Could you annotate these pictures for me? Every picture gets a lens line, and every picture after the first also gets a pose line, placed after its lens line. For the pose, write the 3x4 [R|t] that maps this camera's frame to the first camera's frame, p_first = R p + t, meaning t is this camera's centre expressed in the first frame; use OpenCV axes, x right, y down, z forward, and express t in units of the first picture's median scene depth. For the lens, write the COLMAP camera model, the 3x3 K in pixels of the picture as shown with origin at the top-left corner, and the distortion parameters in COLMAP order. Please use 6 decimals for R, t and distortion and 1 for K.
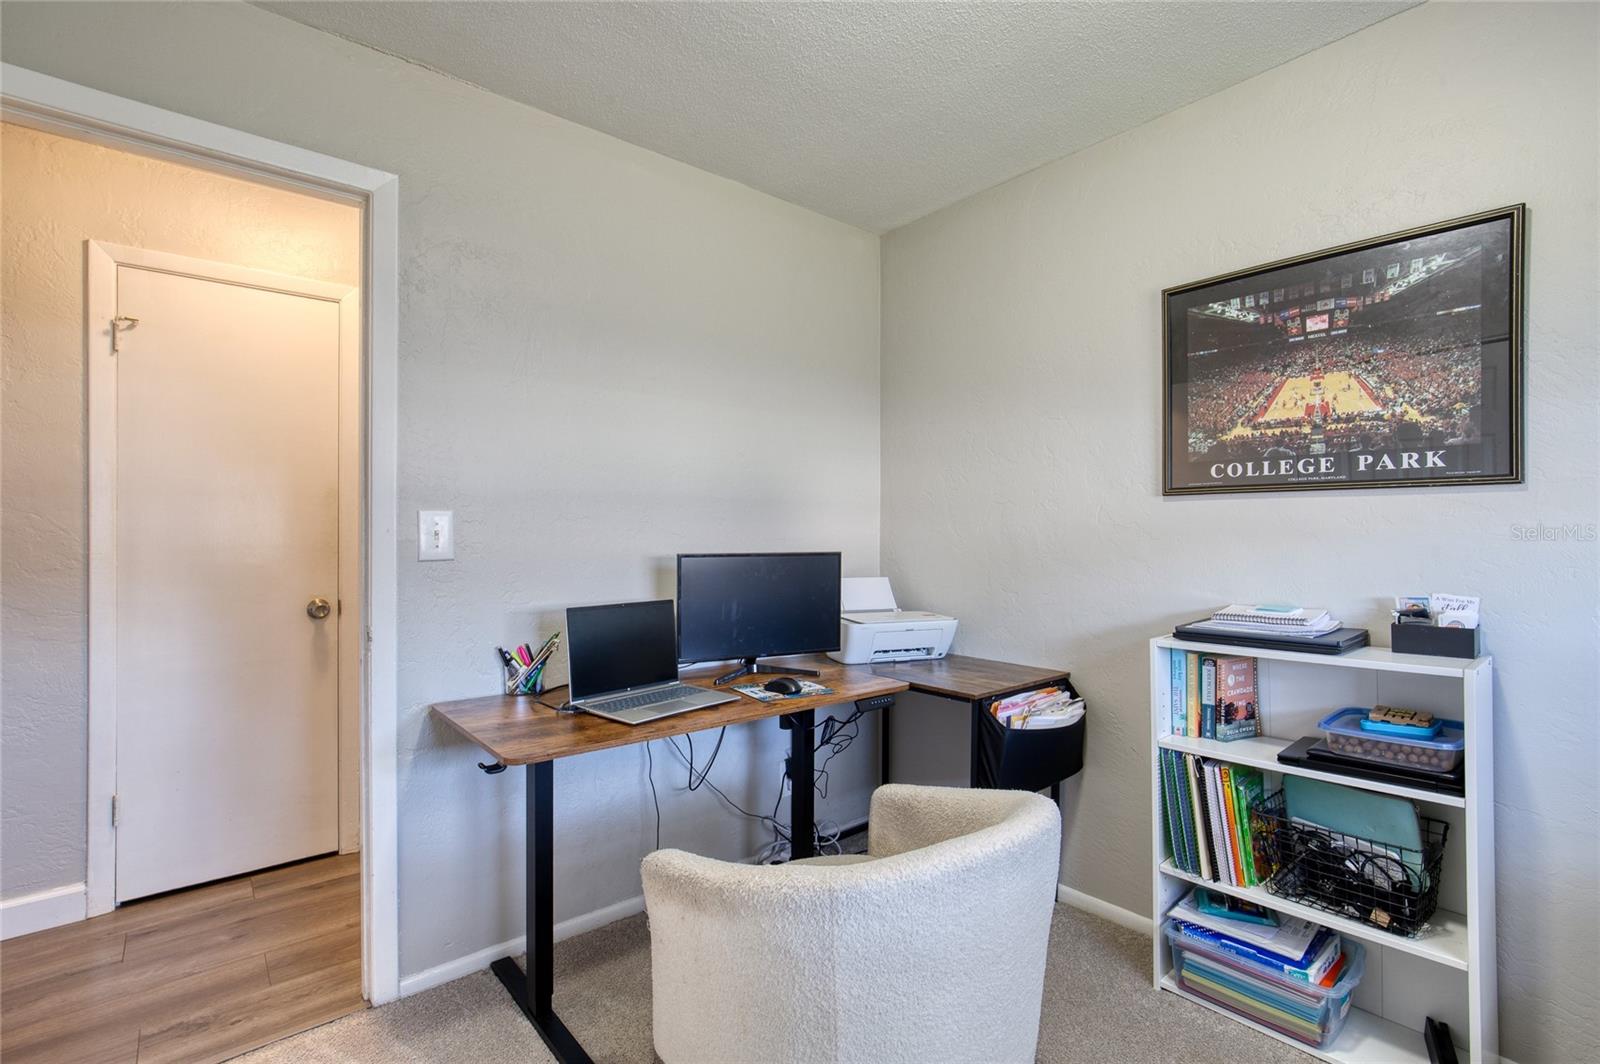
lens RADIAL K [[723.1, 0, 778.6], [0, 723.1, 532.6], [0, 0, 1]] dist [-0.012928, 0.007414]
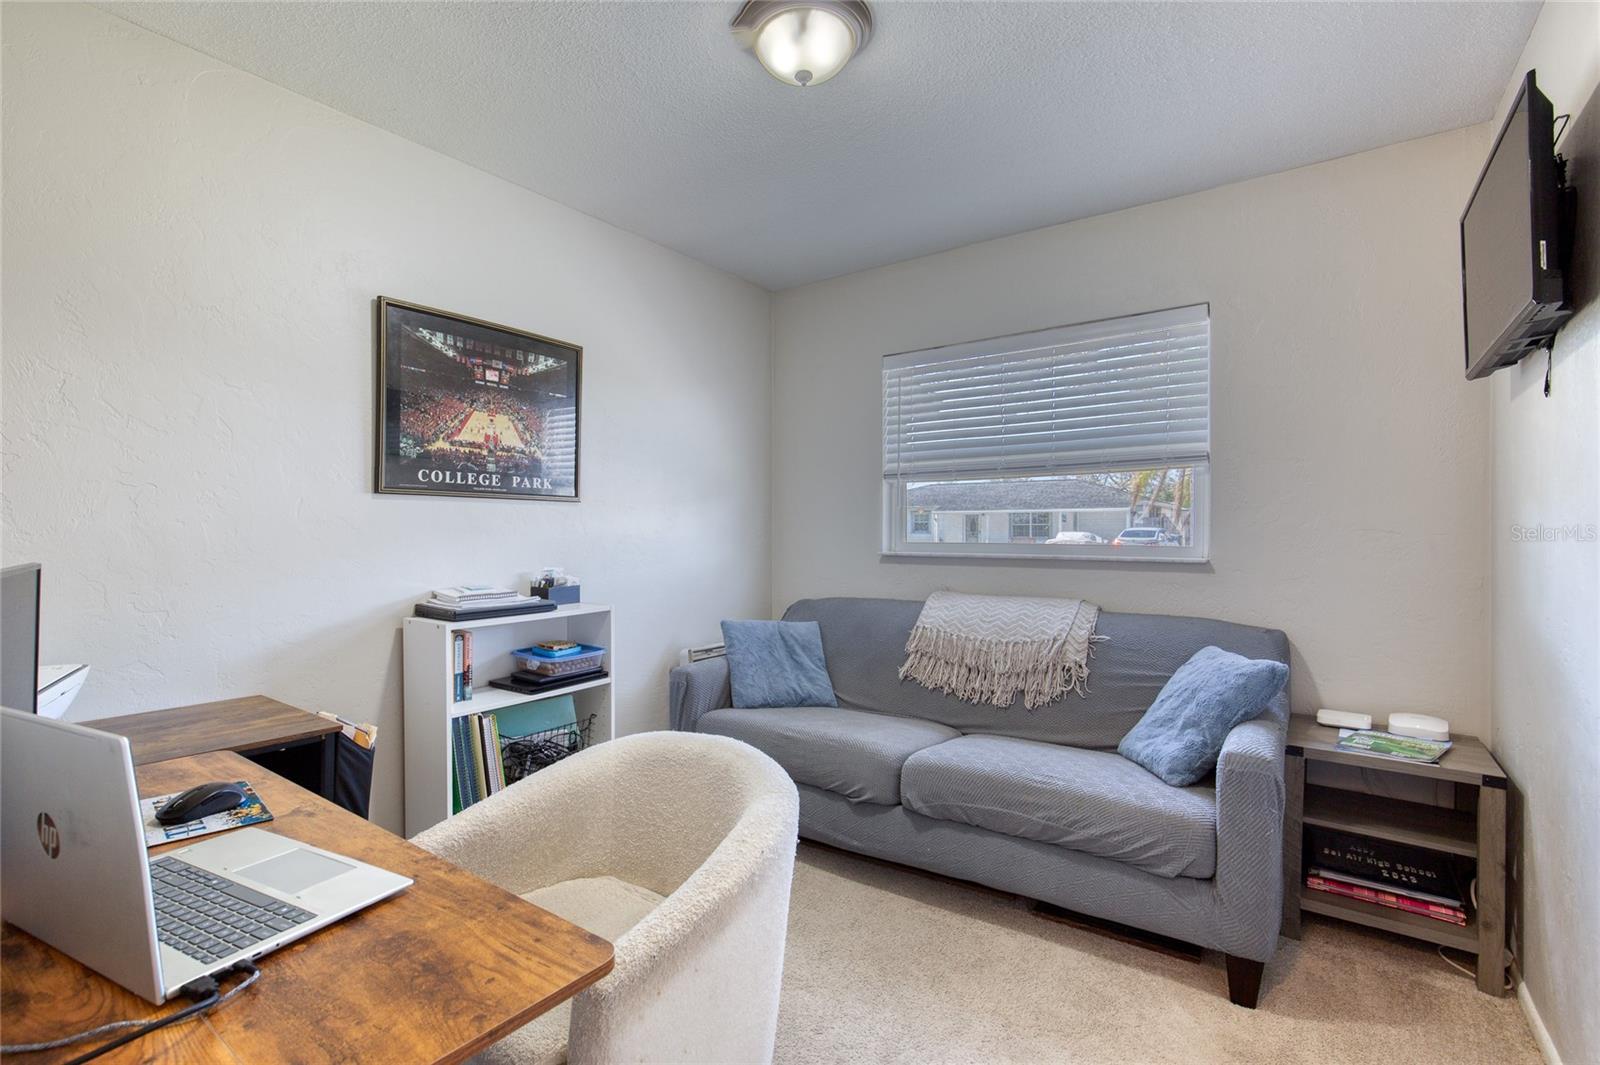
lens RADIAL K [[723.1, 0, 778.6], [0, 723.1, 533.1], [0, 0, 1]] dist [-0.012928, 0.007414]
pose [[-0.216268, -0.003987, 0.976326, -0.695460], [-0.004544, 0.999985, 0.003077, 0.000527], [-0.976324, -0.003771, -0.216283, 0.755746]]
